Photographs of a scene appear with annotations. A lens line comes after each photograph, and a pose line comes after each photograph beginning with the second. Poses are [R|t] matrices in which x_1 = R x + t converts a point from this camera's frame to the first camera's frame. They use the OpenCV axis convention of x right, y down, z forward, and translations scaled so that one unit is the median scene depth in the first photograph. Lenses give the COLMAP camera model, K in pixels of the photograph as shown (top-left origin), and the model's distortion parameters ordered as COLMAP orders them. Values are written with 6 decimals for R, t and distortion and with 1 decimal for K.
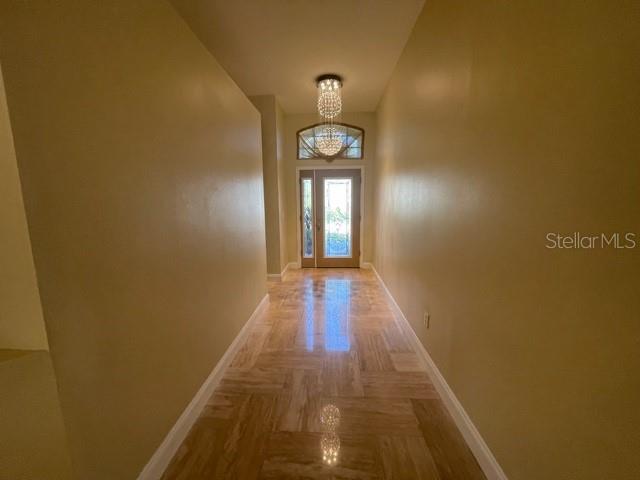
lens RADIAL K [[255.9, 0, 320.4], [0, 255.9, 241.0], [0, 0, 1]] dist [-0.000262, 0.000235]
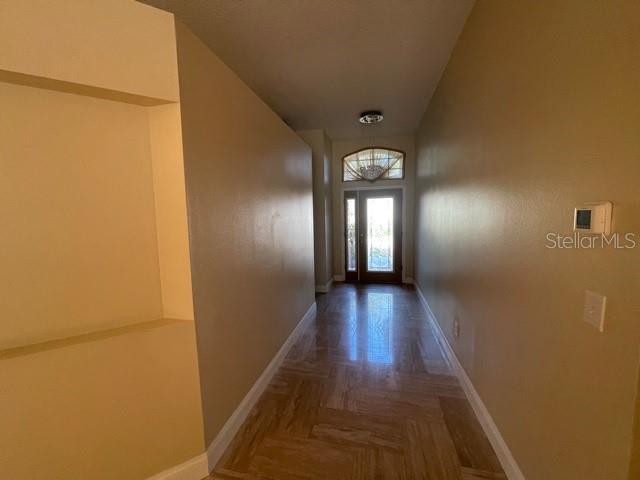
lens RADIAL K [[258.0, 0, 318.2], [0, 258.0, 240.8], [0, 0, 1]] dist [-0.002574, -0.000074]
pose [[0.983723, 0.005465, -0.179610, 0.021007], [-0.015155, 0.998499, -0.052626, -0.008170], [0.179053, 0.054492, 0.982329, -0.220458]]
